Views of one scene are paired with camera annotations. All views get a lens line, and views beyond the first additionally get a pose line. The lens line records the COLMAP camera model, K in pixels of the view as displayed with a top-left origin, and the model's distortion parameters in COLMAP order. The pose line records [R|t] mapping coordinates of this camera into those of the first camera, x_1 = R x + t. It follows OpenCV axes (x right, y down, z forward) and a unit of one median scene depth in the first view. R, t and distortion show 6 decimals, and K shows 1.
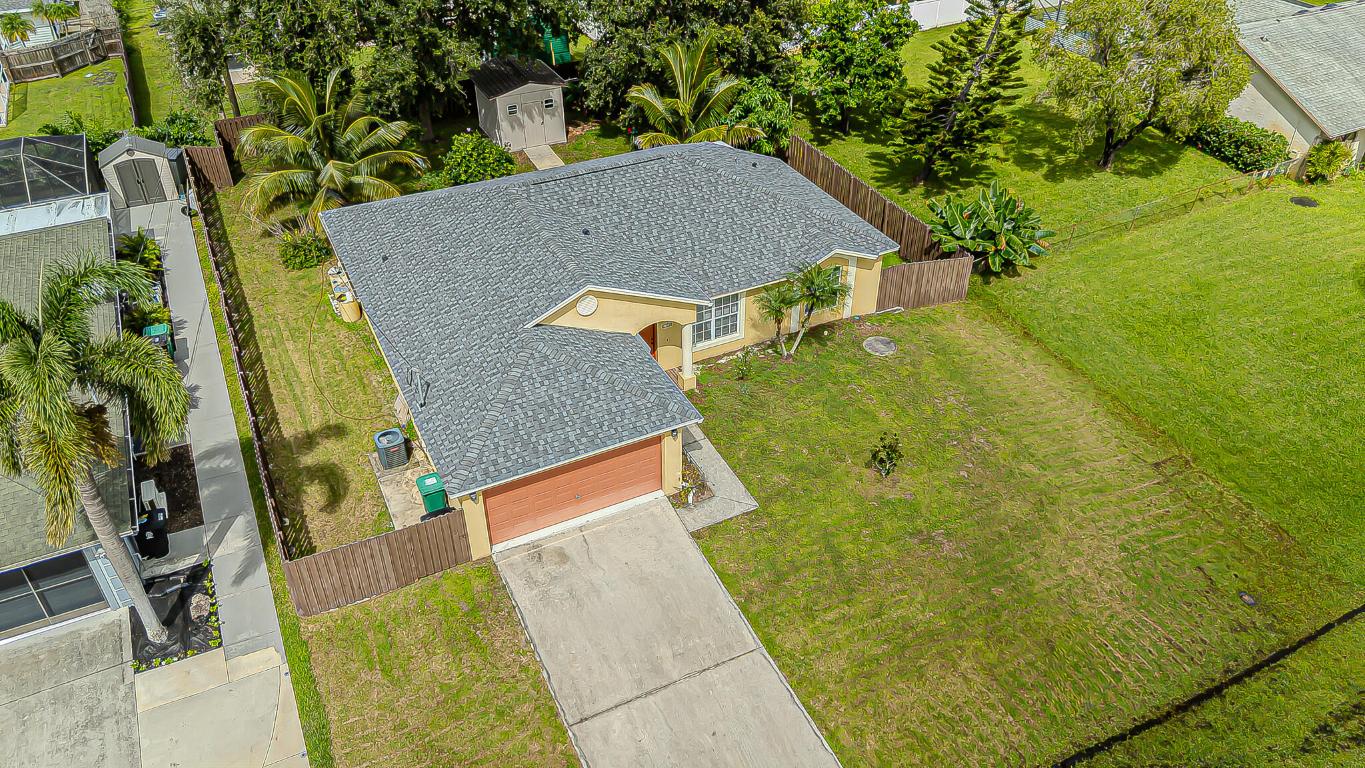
lens RADIAL K [[1012.5, 0, 682.5], [0, 1012.5, 384.0], [0, 0, 1]] dist [0.037532, -0.001466]
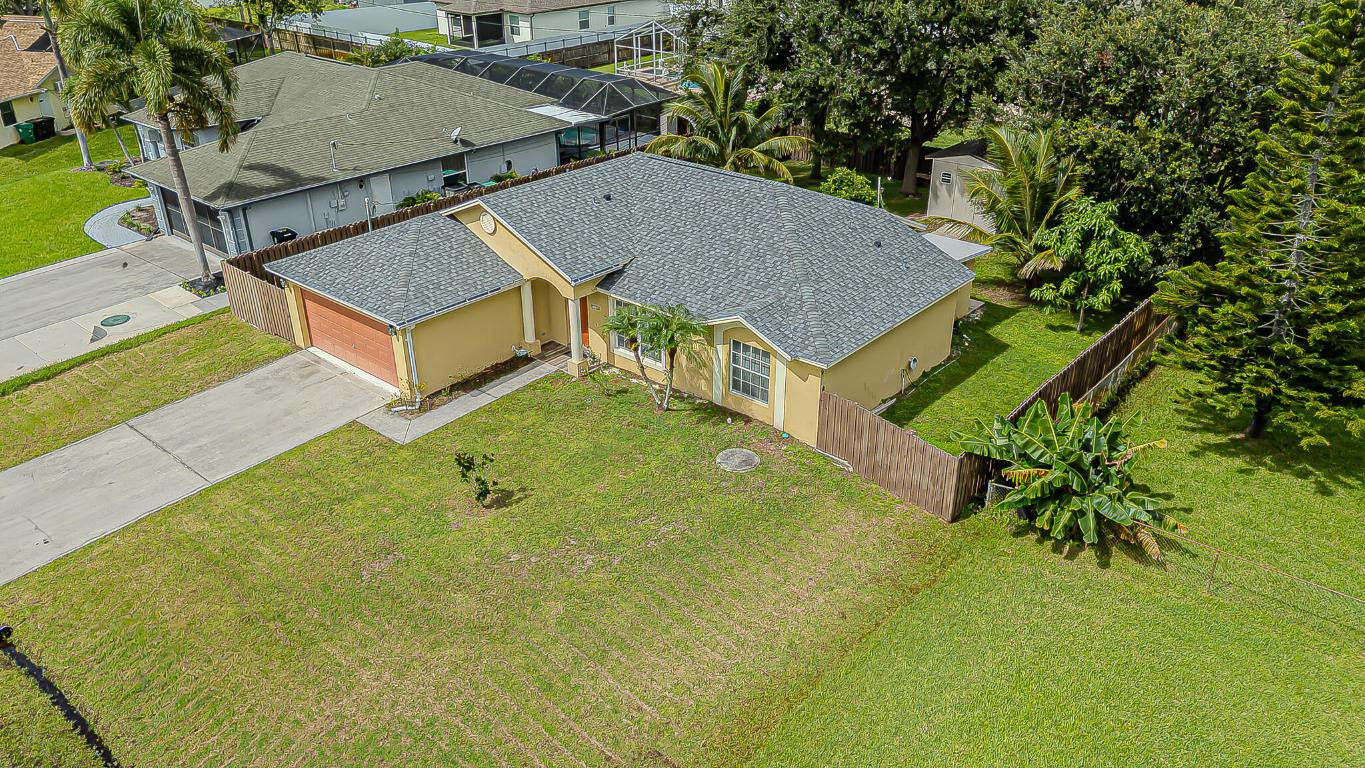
lens RADIAL K [[1009.7, 0, 682.5], [0, 1009.7, 384.0], [0, 0, 1]] dist [0.044399, -0.002185]
pose [[0.398601, 0.423437, -0.813522, 0.920999], [-0.543061, 0.823781, 0.162693, -0.222073], [0.739055, 0.376943, 0.558312, 0.623508]]
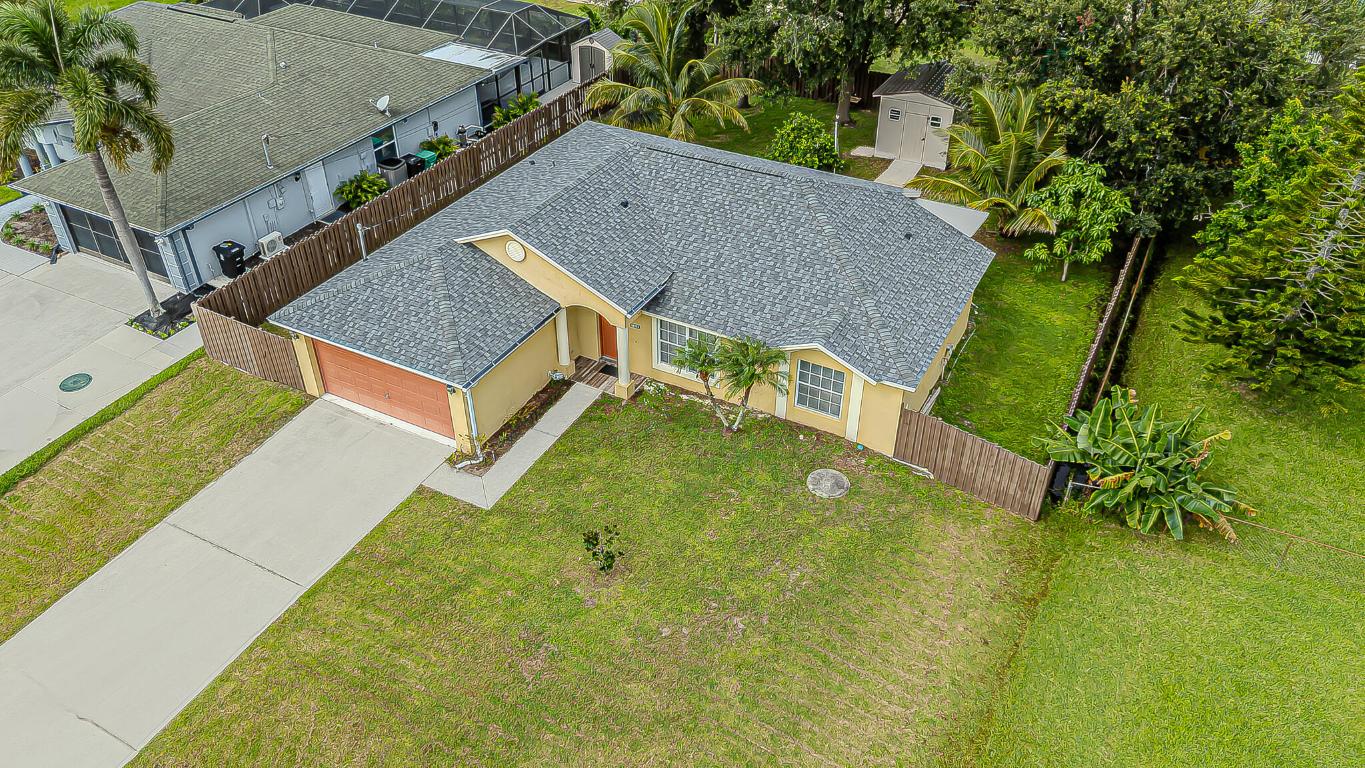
lens RADIAL K [[1012.5, 0, 682.5], [0, 1012.5, 384.0], [0, 0, 1]] dist [0.037532, -0.001466]
pose [[0.588461, 0.482039, -0.649117, 0.717717], [-0.483388, 0.853308, 0.195454, -0.241729], [0.648112, 0.198758, 0.735150, 0.396692]]
